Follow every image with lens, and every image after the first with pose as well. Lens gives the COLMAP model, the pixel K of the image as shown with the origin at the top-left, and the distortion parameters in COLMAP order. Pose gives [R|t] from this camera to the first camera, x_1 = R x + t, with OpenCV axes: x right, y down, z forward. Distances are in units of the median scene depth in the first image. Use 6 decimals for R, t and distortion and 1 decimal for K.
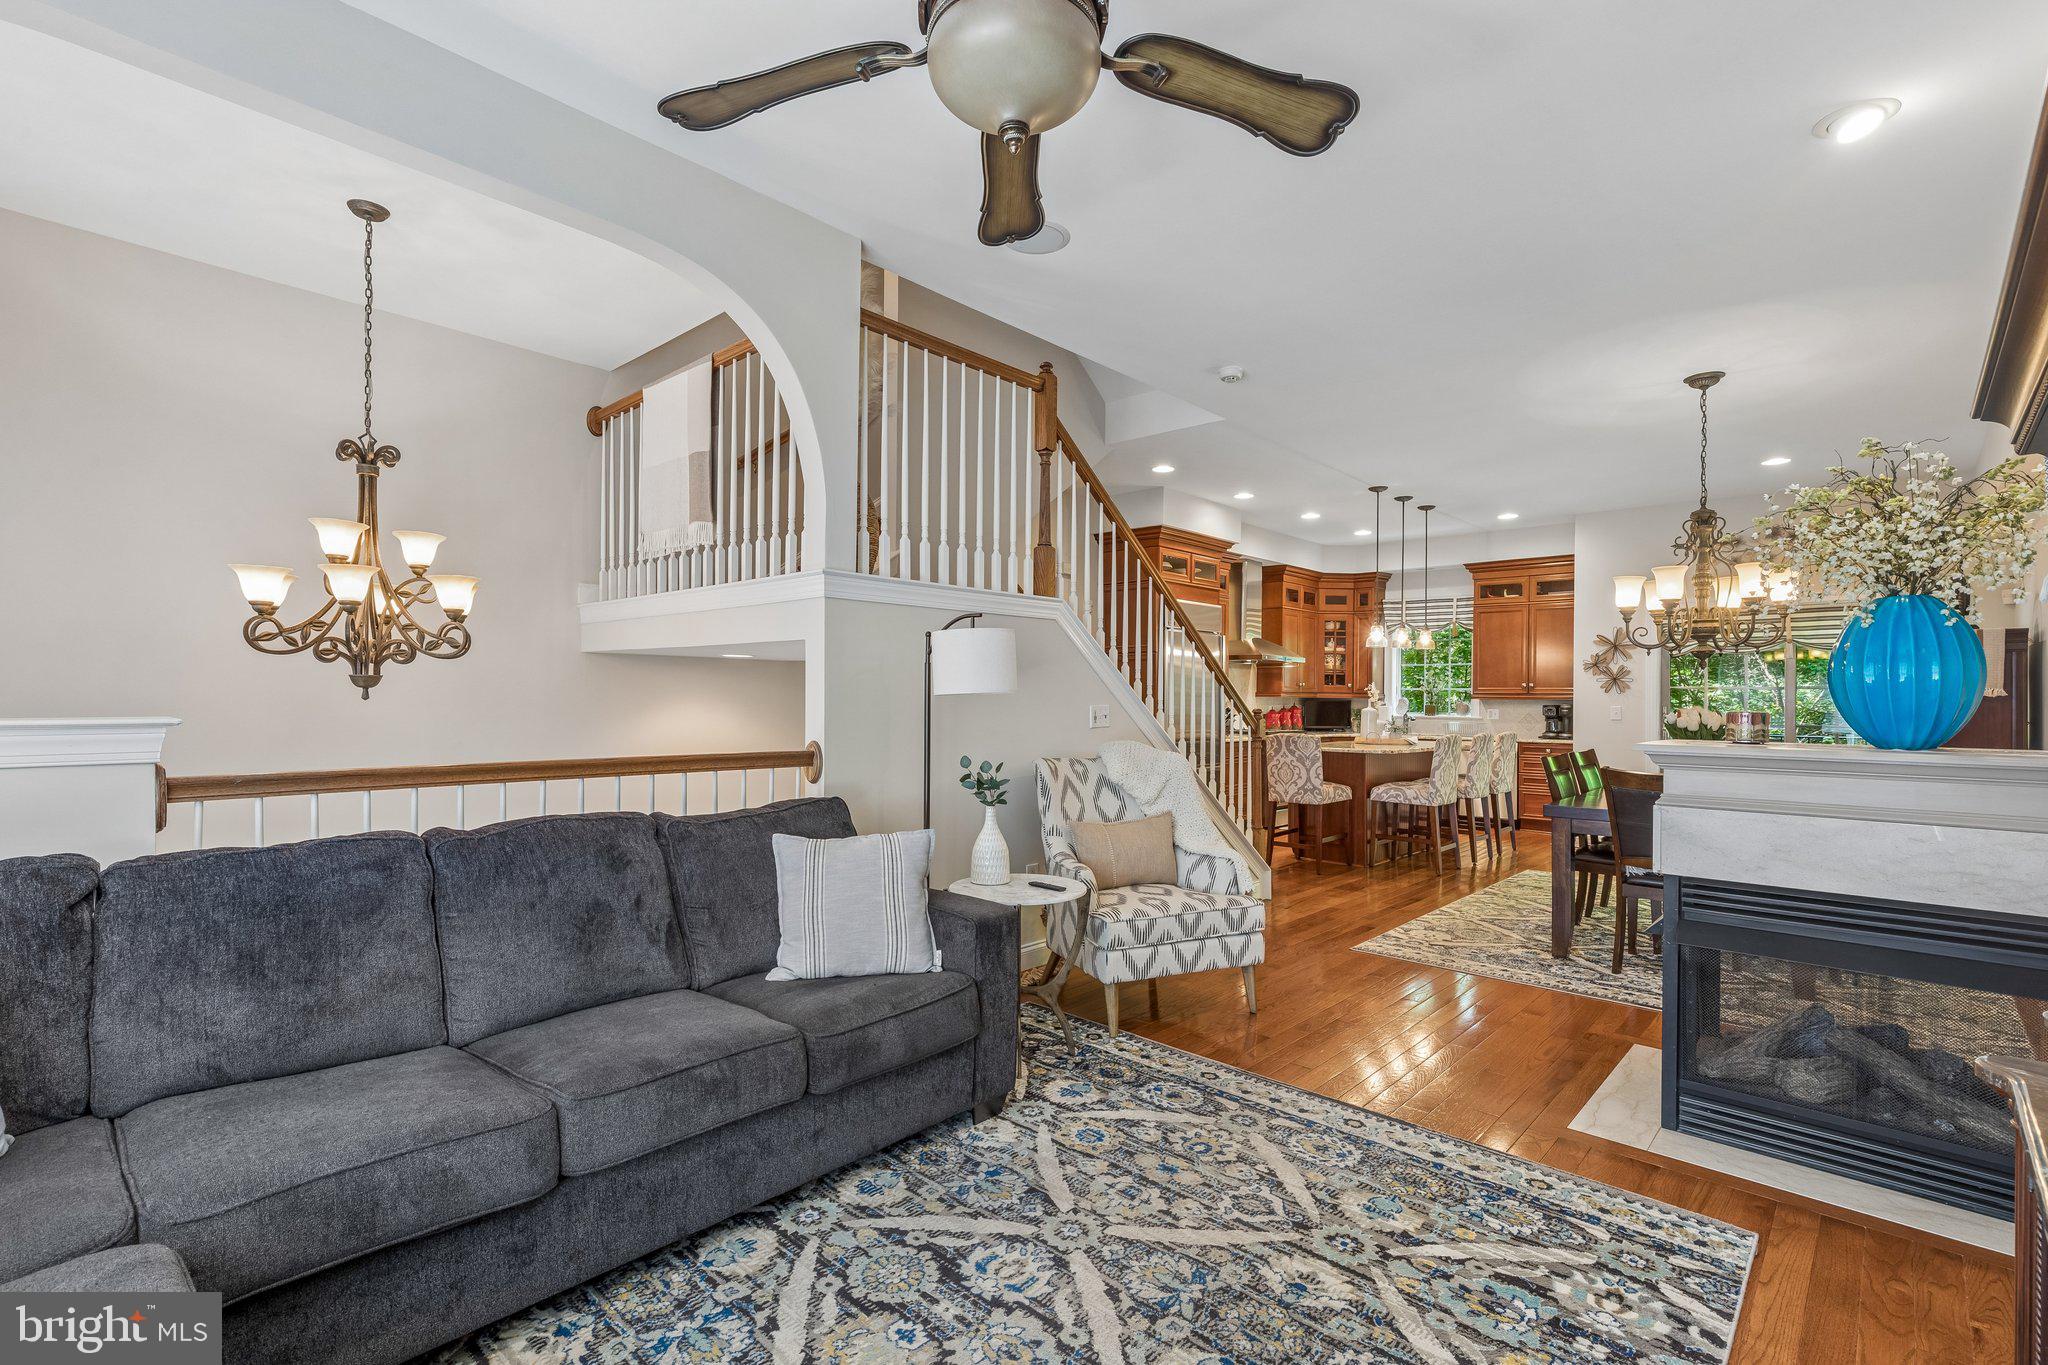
lens RADIAL K [[928.5, 0, 1019.5], [0, 928.5, 698.8], [0, 0, 1]] dist [0.003257, -0.000765]
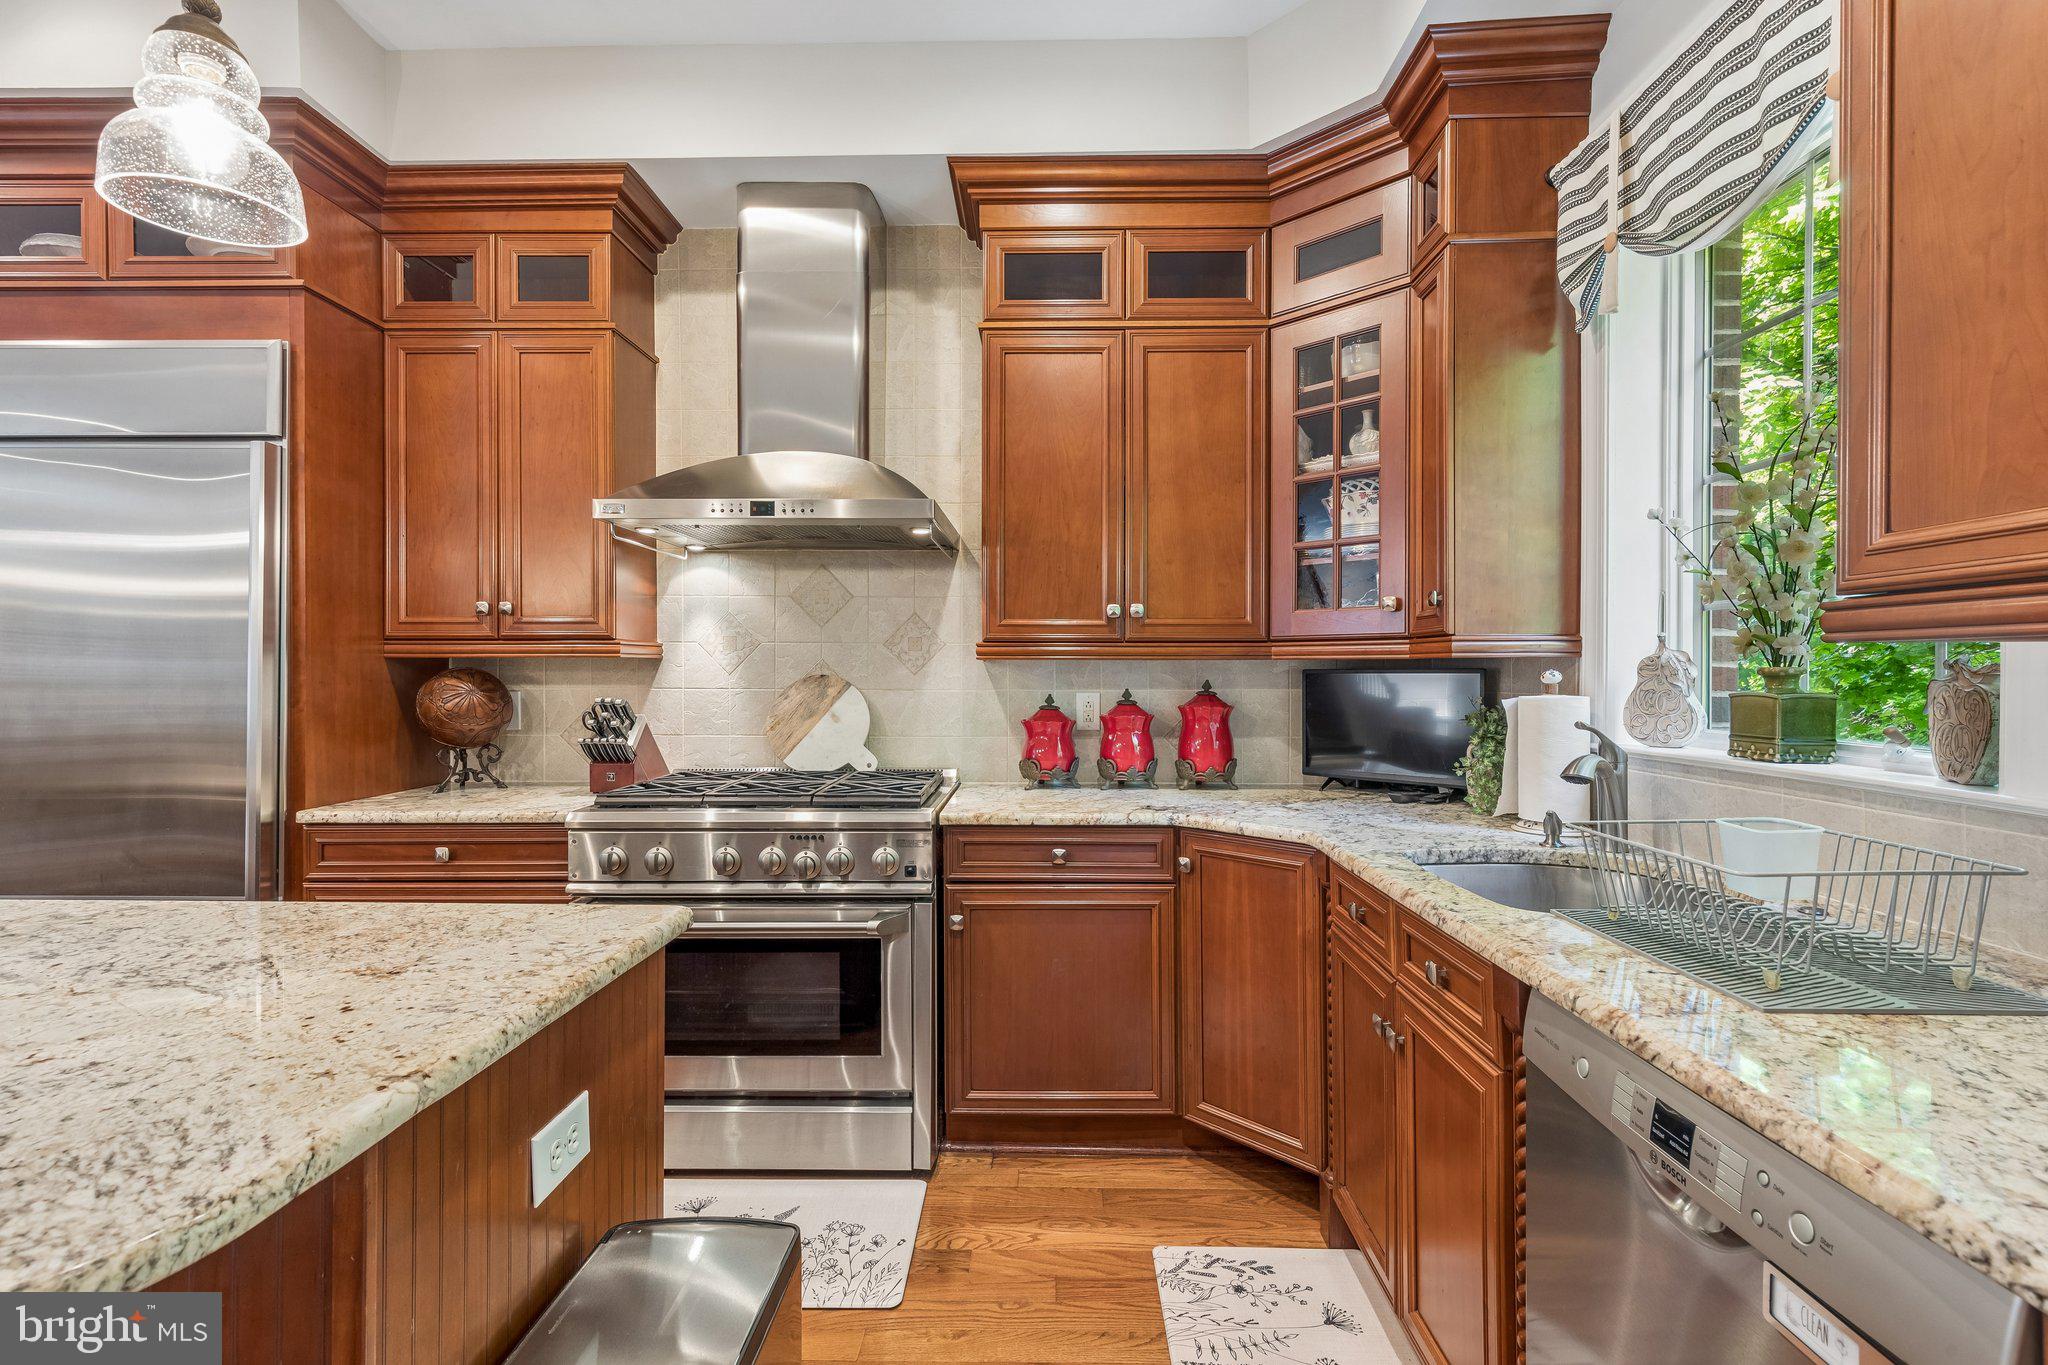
lens RADIAL K [[928.5, 0, 1024.2], [0, 928.5, 683.3], [0, 0, 1]] dist [0.003257, -0.000765]
pose [[0.671036, 0.000024, -0.741425, 0.524893], [0.007201, 0.999953, 0.006550, 0.003357], [0.741390, -0.009735, 0.671004, 0.881362]]
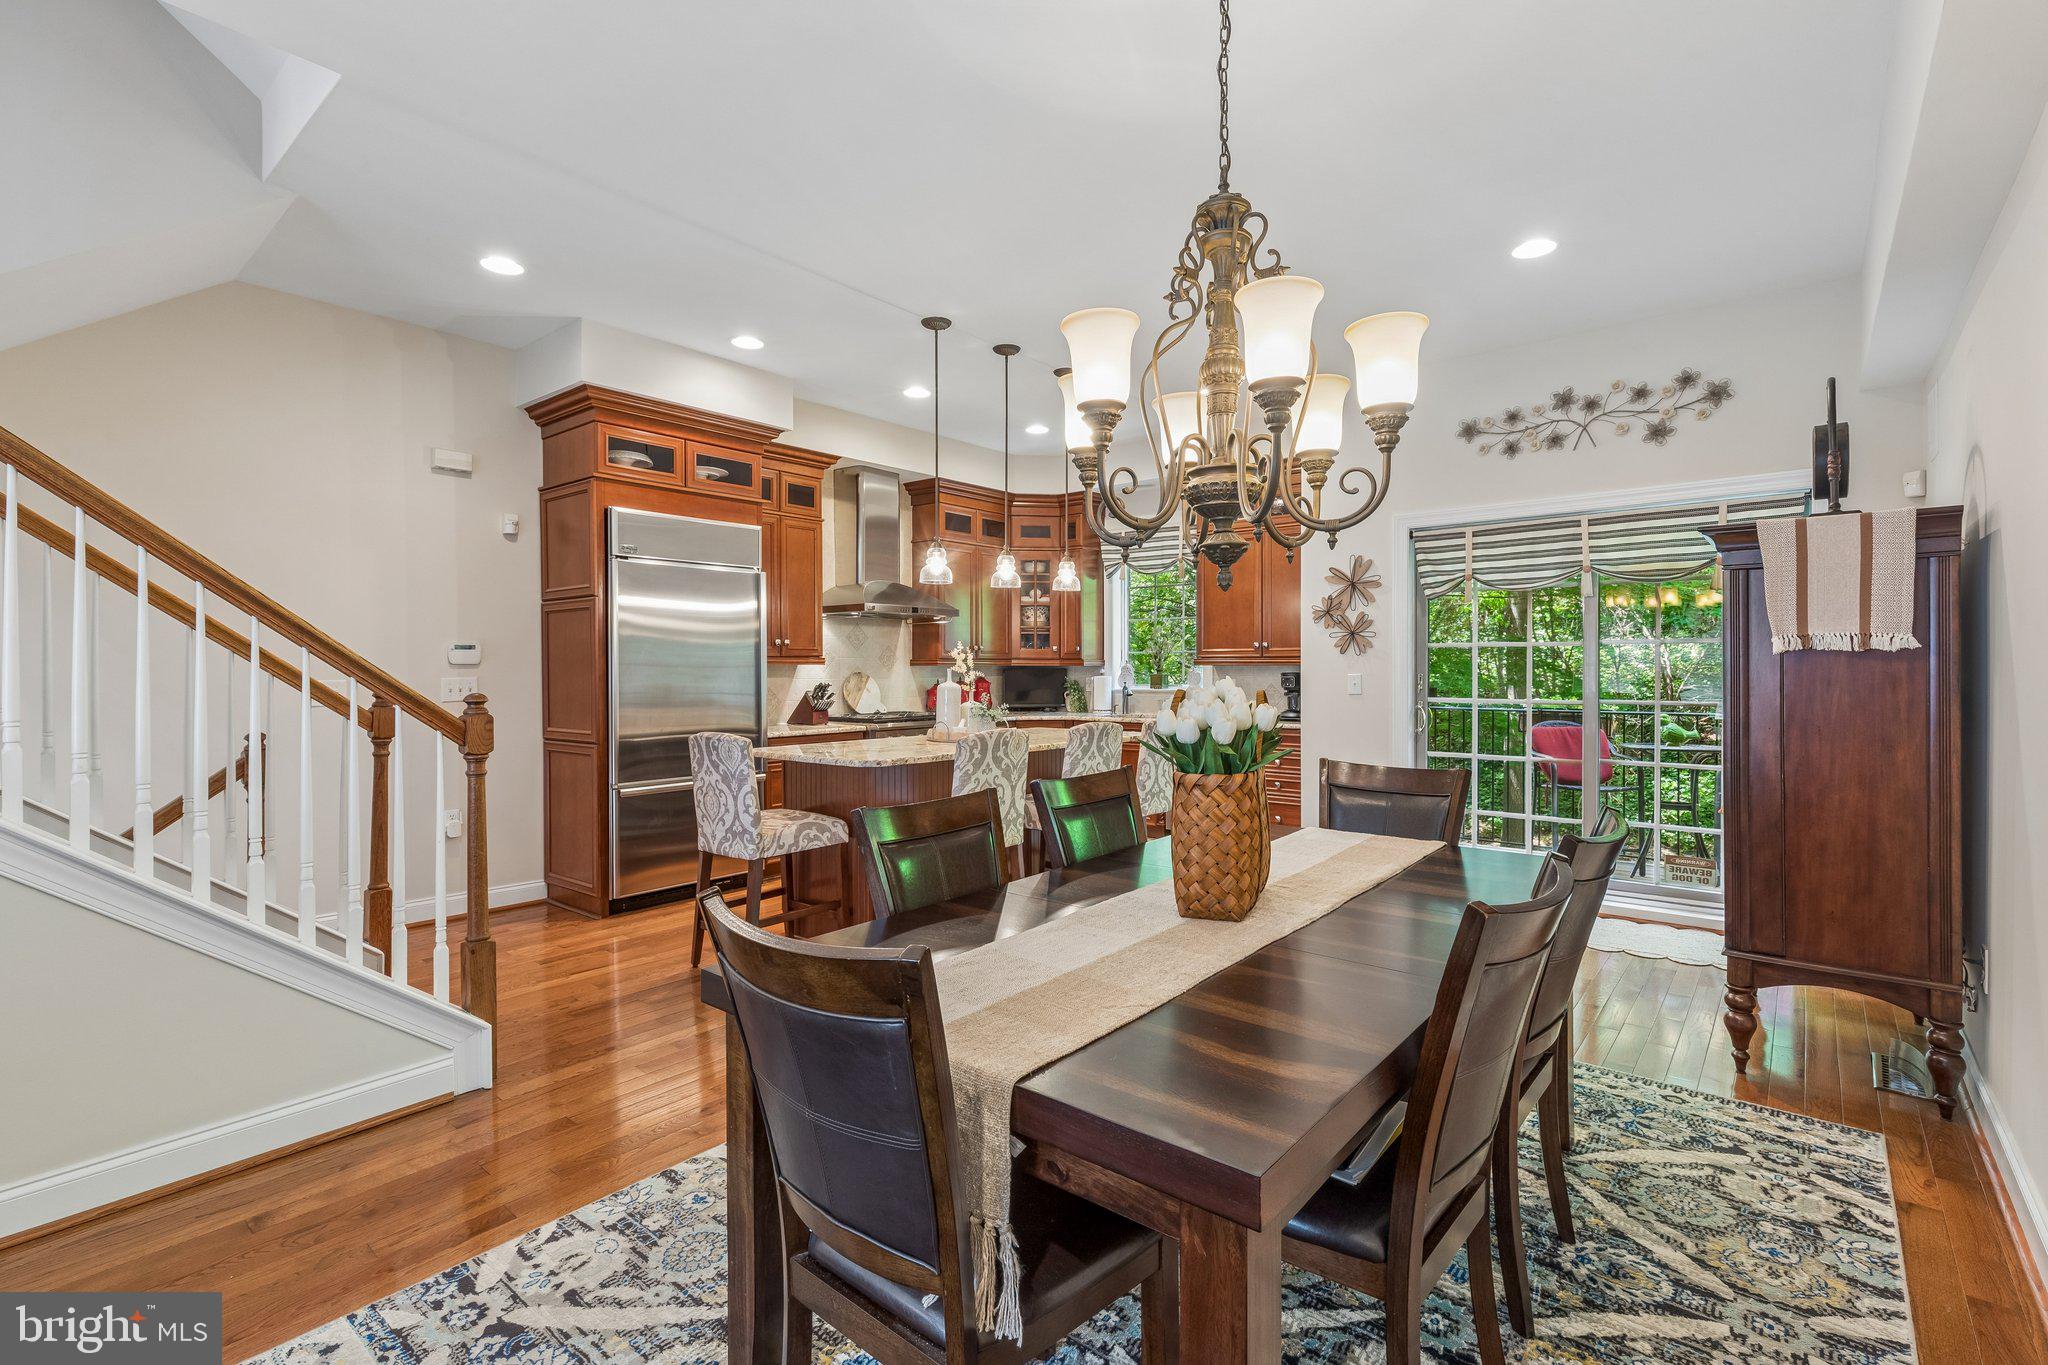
lens RADIAL K [[928.5, 0, 1021.1], [0, 928.5, 674.6], [0, 0, 1]] dist [0.003257, -0.000765]
pose [[0.998063, -0.013900, 0.060644, 0.321023], [0.013495, 0.999884, 0.007086, 0.000586], [-0.060735, -0.006254, 0.998134, 0.310039]]
